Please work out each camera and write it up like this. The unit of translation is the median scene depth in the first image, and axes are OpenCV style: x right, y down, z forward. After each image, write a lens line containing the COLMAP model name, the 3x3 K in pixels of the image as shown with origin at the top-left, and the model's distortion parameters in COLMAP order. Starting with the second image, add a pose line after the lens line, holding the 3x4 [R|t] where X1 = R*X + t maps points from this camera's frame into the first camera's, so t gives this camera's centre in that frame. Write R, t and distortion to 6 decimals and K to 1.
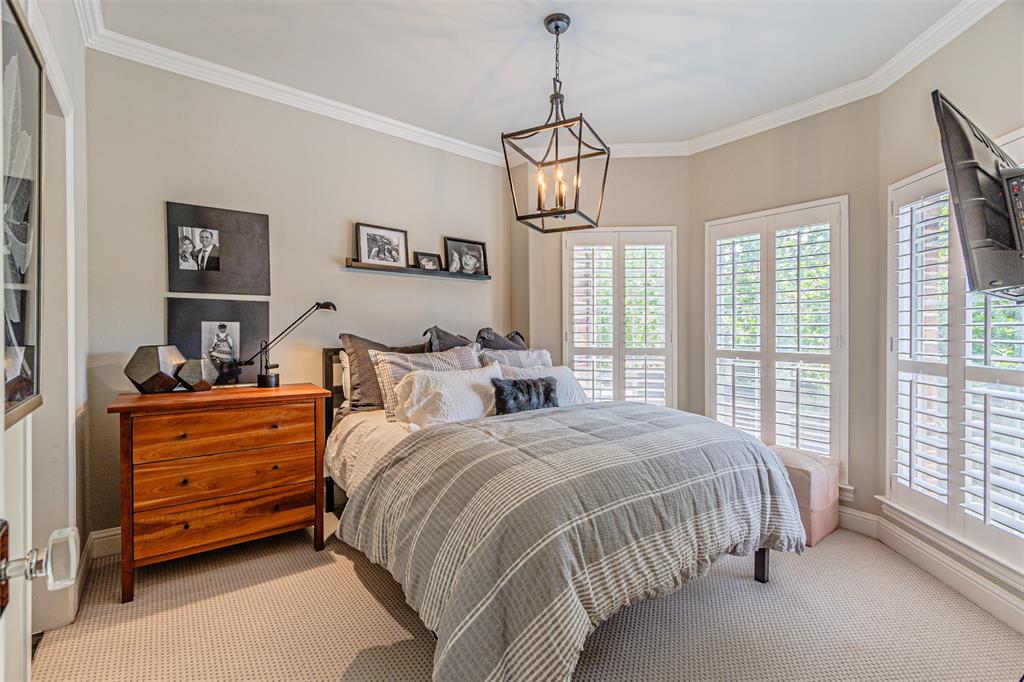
lens RADIAL K [[452.2, 0, 512.5], [0, 452.2, 334.8], [0, 0, 1]] dist [0.007336, -0.000206]
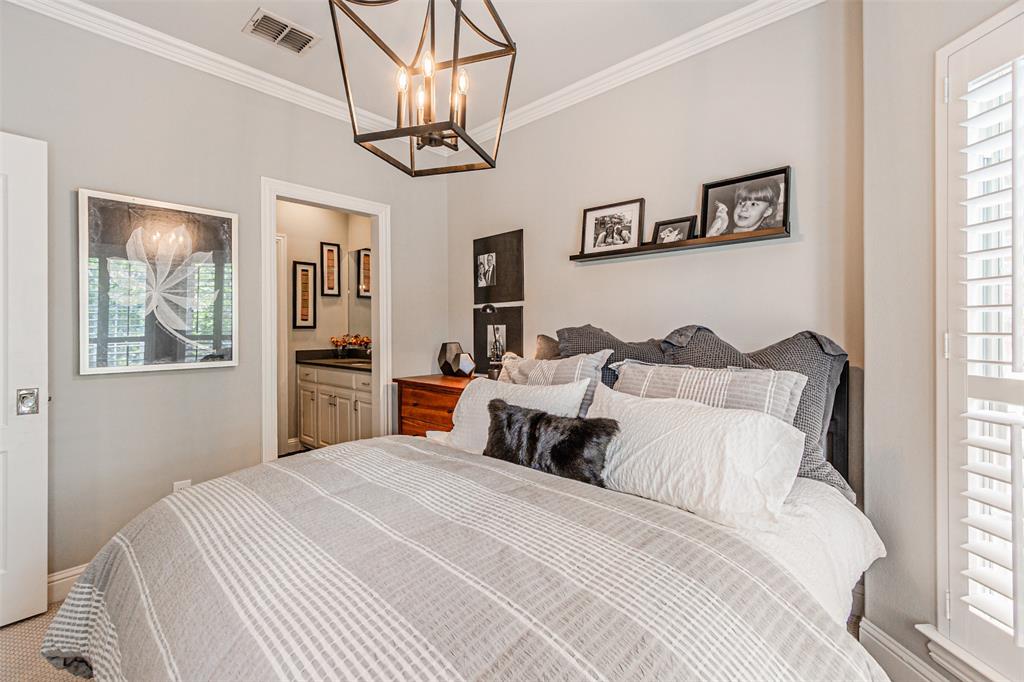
lens RADIAL K [[452.2, 0, 513.9], [0, 452.2, 335.9], [0, 0, 1]] dist [0.007336, -0.000206]
pose [[0.148118, 0.008675, -0.988932, 0.486705], [-0.008616, 0.999935, 0.007481, -0.006737], [0.988932, 0.007413, 0.148183, 0.700555]]
